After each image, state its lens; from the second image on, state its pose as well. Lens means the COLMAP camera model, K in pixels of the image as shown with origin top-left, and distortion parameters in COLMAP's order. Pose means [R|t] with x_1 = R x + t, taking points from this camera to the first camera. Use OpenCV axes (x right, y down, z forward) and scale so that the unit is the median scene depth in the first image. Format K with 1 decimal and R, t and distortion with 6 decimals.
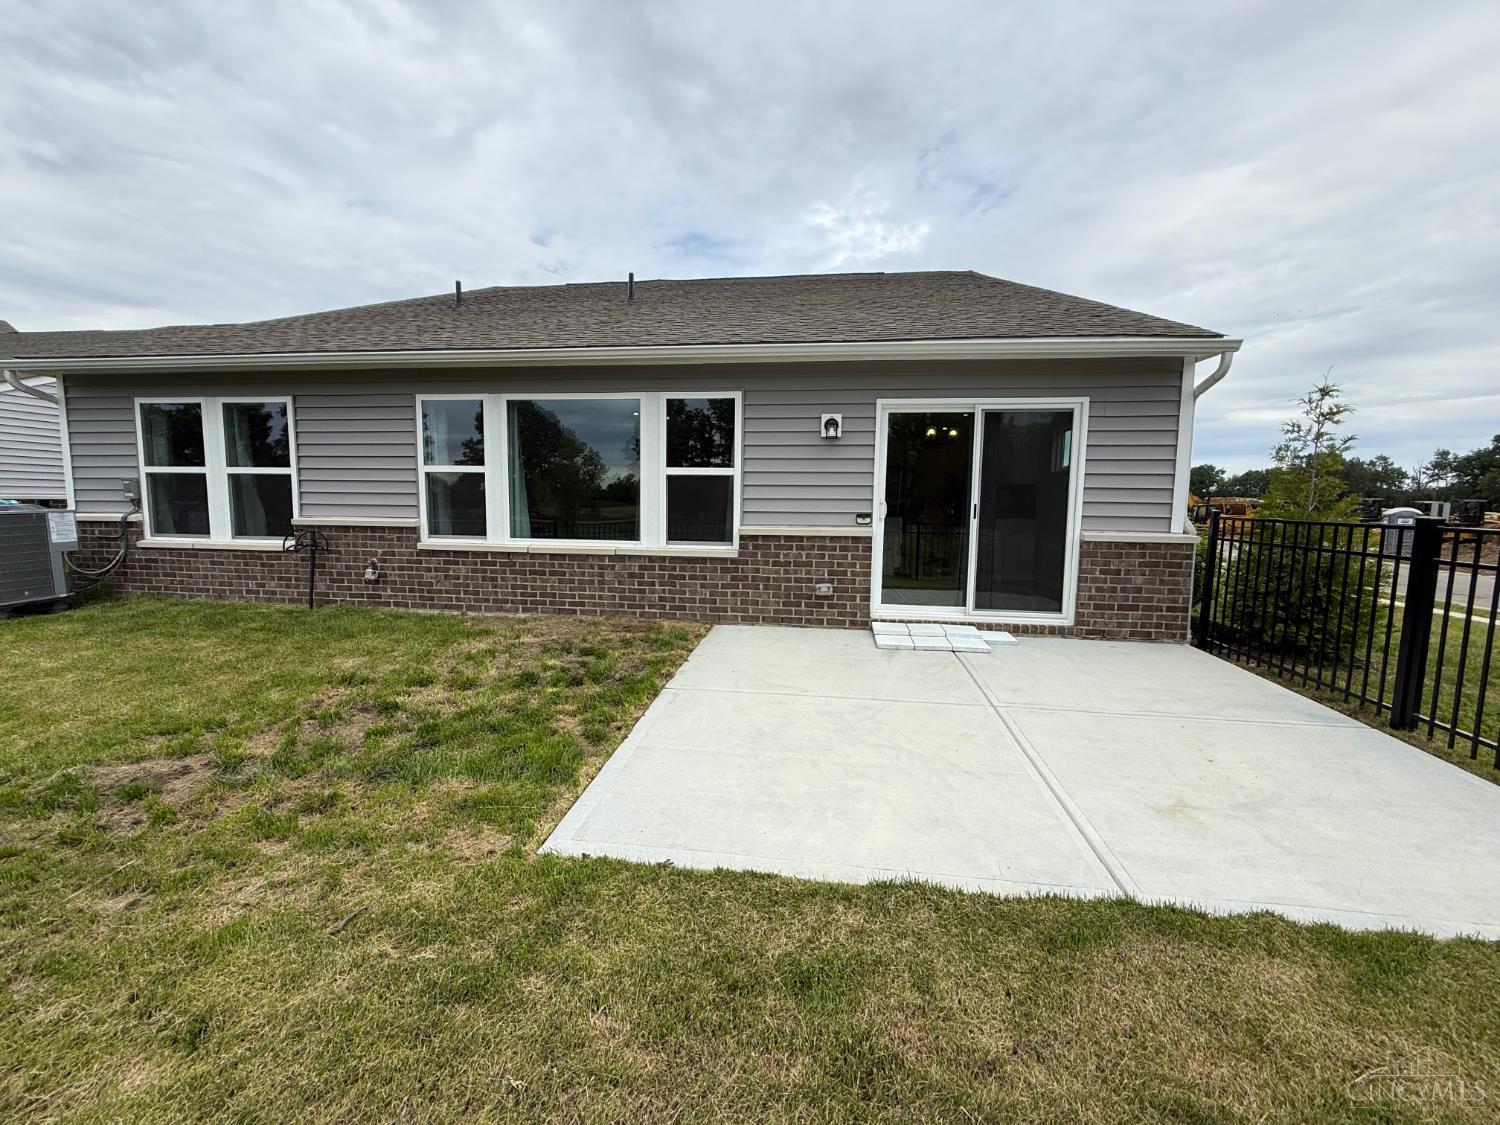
lens RADIAL K [[605.3, 0, 750.0], [0, 605.3, 562.5], [0, 0, 1]] dist [0.000500, 0.000201]
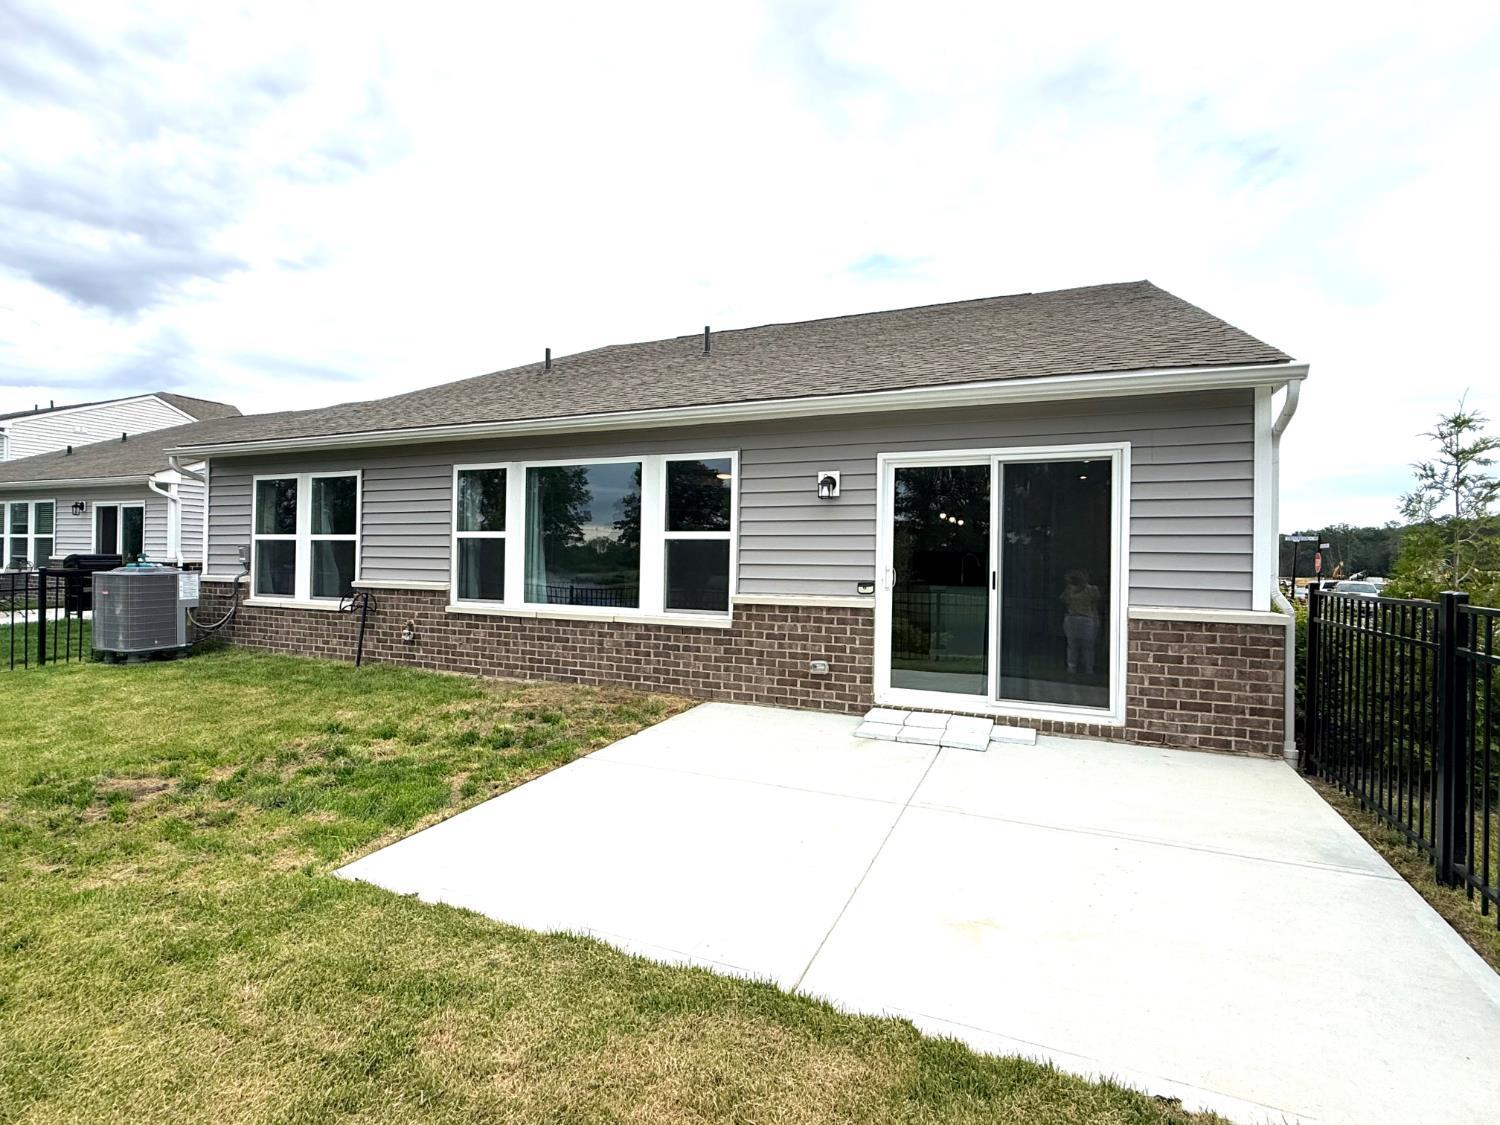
lens RADIAL K [[736.2, 0, 750.0], [0, 736.2, 562.5], [0, 0, 1]] dist [0.000629, 0.000784]
pose [[0.960104, 0.002528, -0.279633, 0.322425], [-0.031991, 0.994387, -0.100849, 0.004308], [0.277808, 0.105771, 0.954796, -0.066887]]
